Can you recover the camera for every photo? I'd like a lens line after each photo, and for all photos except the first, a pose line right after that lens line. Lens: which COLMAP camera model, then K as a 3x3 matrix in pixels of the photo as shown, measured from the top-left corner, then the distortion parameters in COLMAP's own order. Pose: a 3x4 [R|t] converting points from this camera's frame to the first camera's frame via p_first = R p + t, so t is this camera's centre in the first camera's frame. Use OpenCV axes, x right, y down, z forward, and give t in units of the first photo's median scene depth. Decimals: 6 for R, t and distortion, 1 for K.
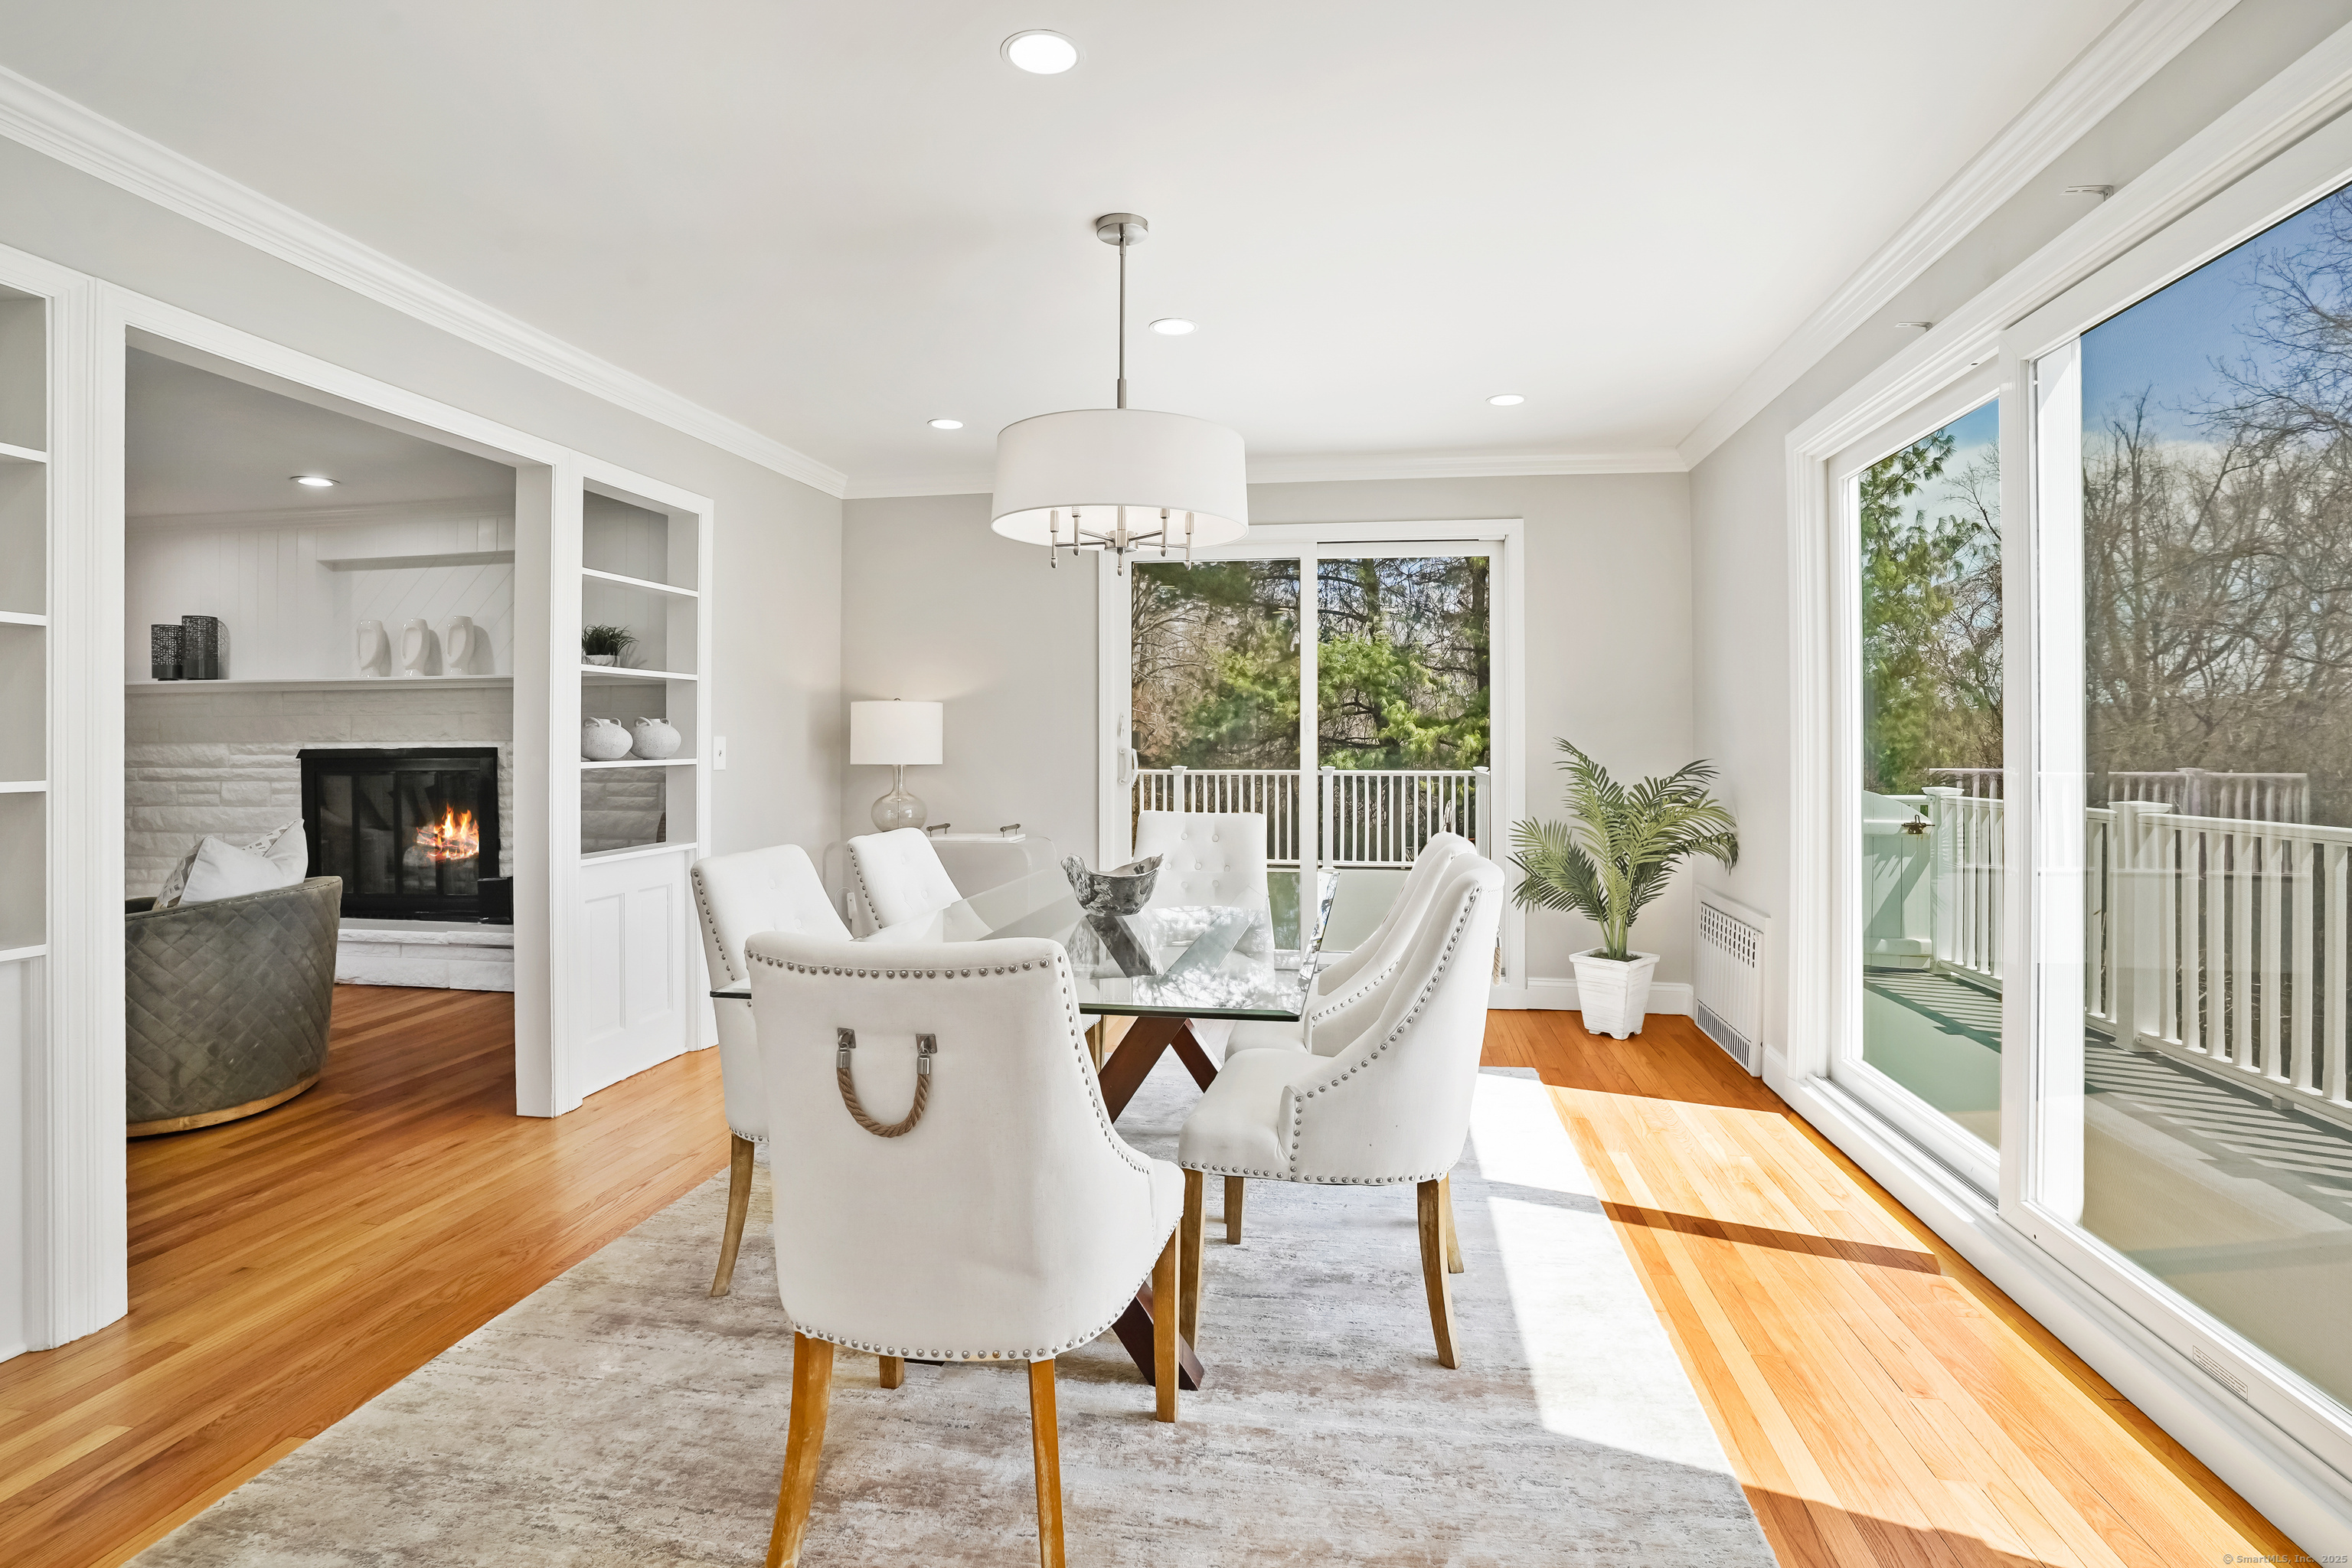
lens RADIAL K [[1159.3, 0, 1174.1], [0, 1159.3, 752.1], [0, 0, 1]] dist [-0.085498, 0.037877]
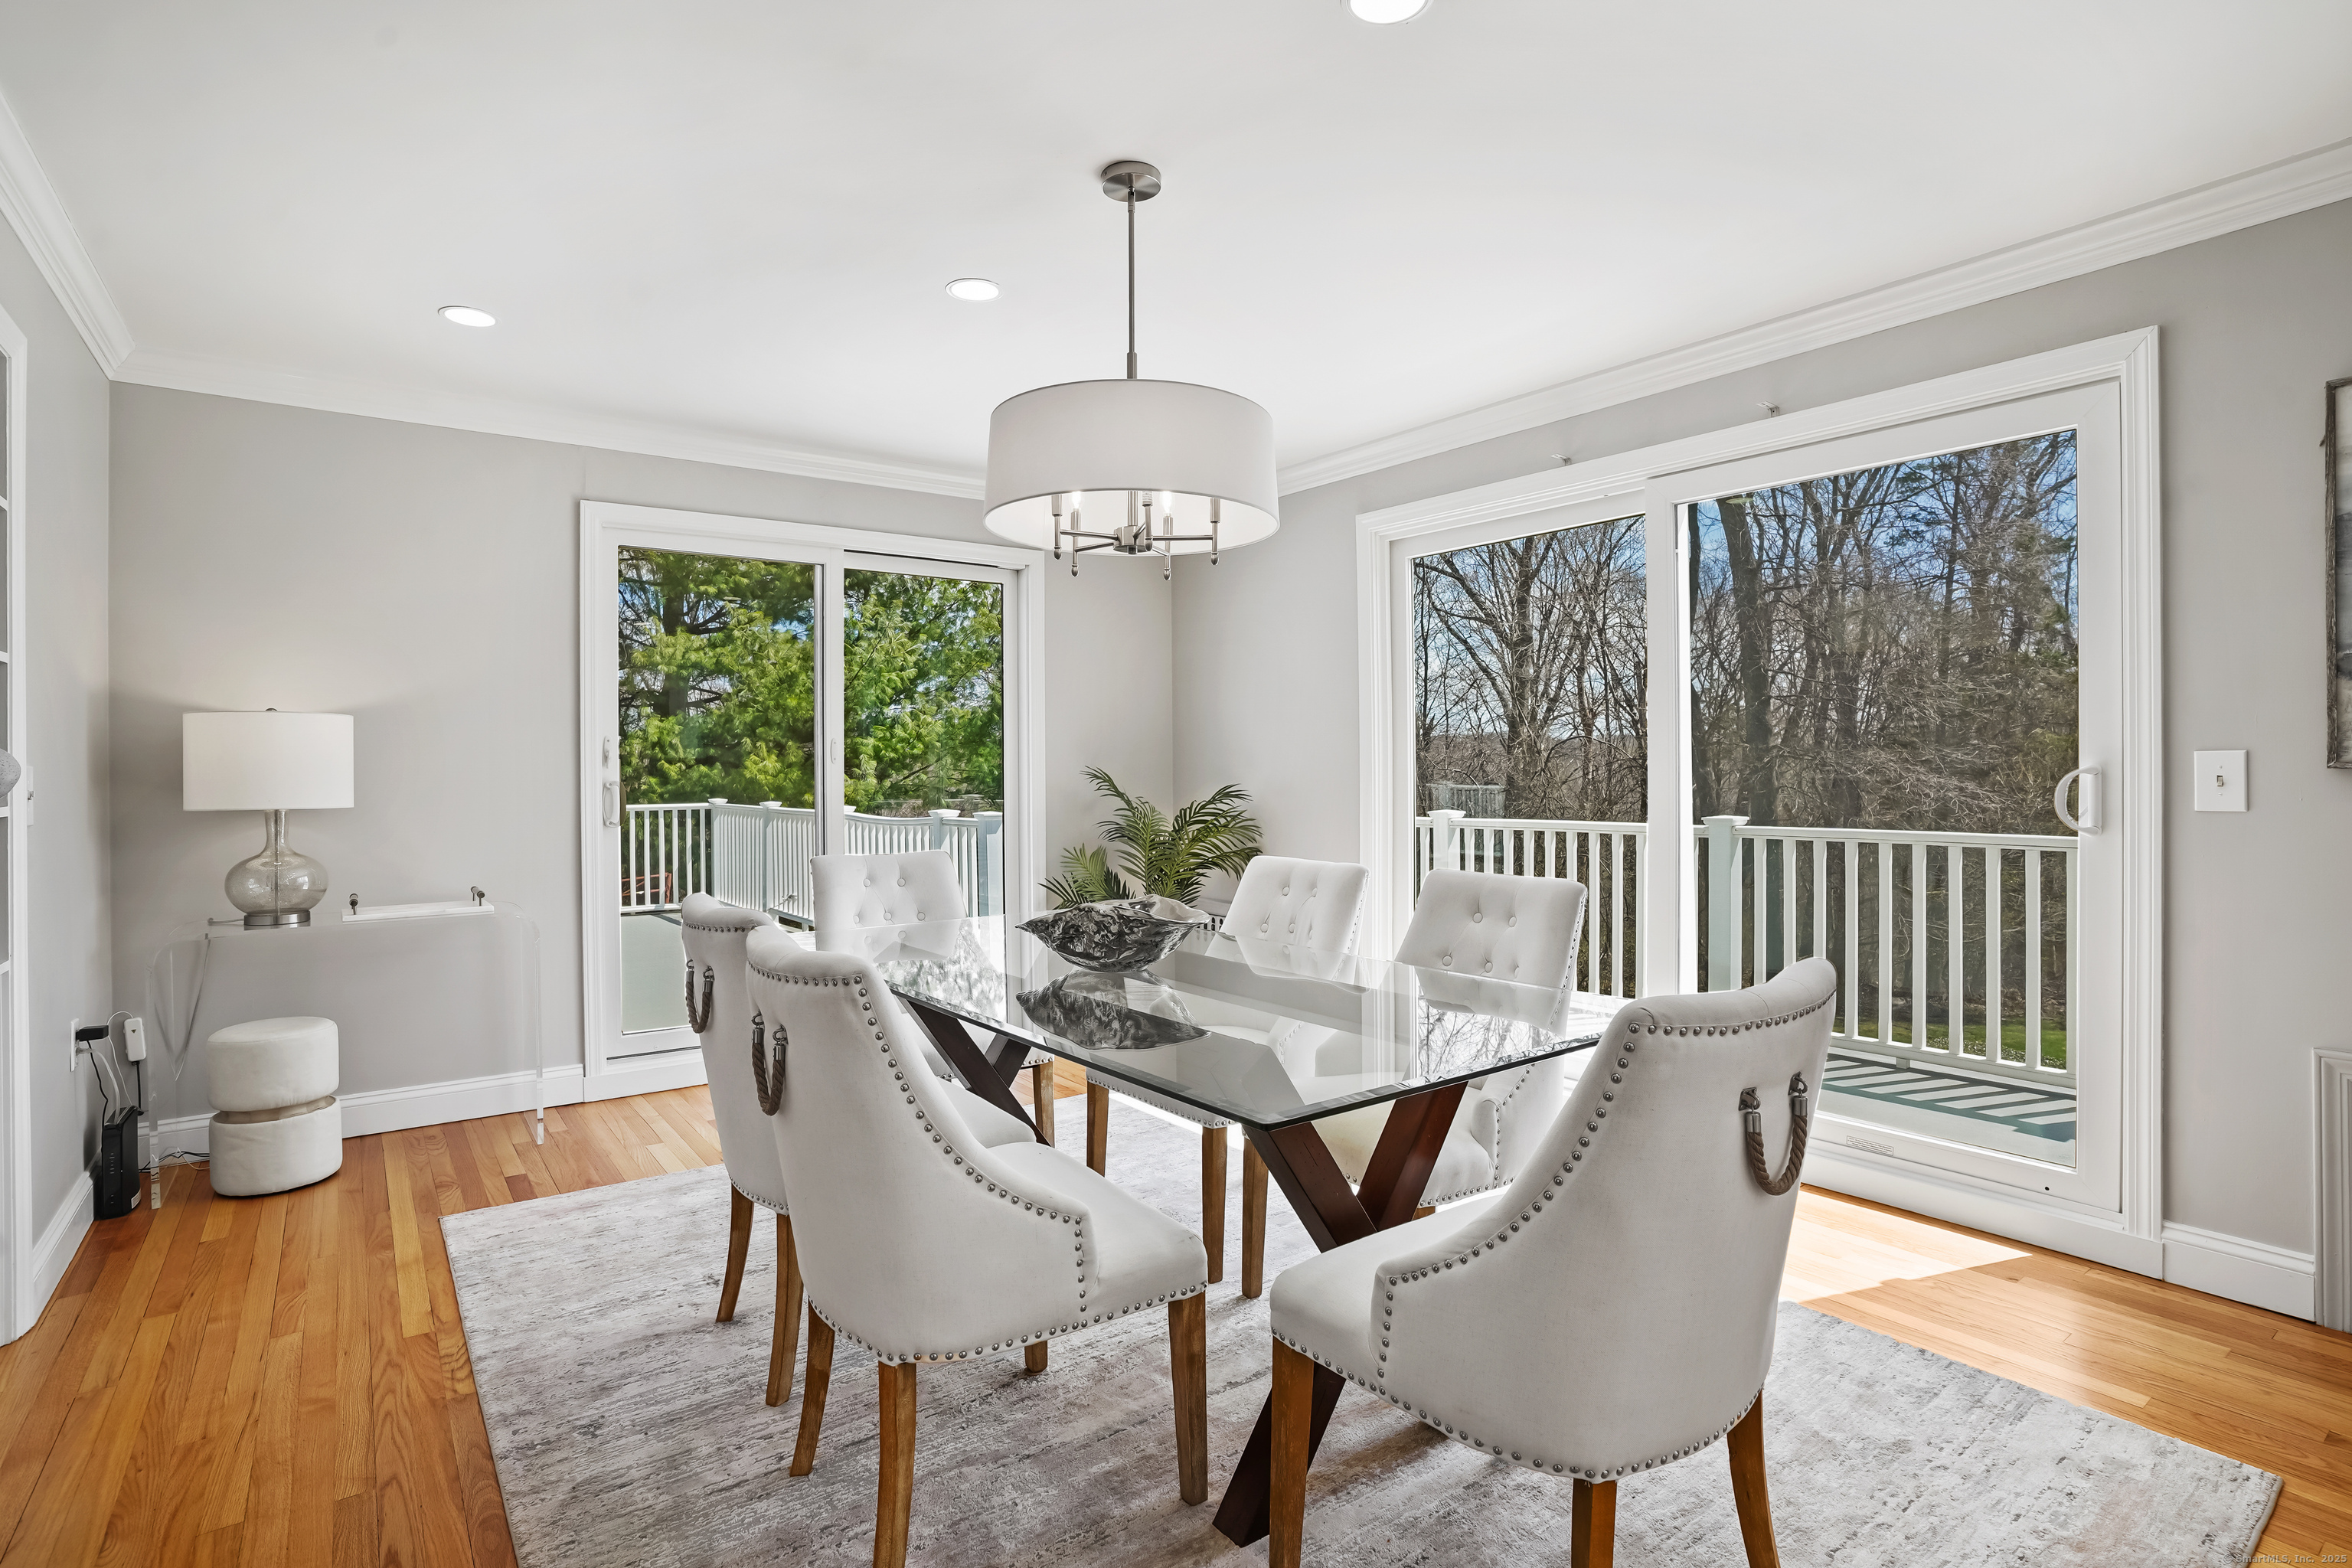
lens RADIAL K [[1159.3, 0, 1174.1], [0, 1159.3, 752.1], [0, 0, 1]] dist [-0.085498, 0.037877]
pose [[0.691282, 0.004046, 0.722574, -0.366180], [0.013901, 0.999725, -0.018897, -0.002513], [-0.722451, 0.023108, 0.691036, 0.211766]]
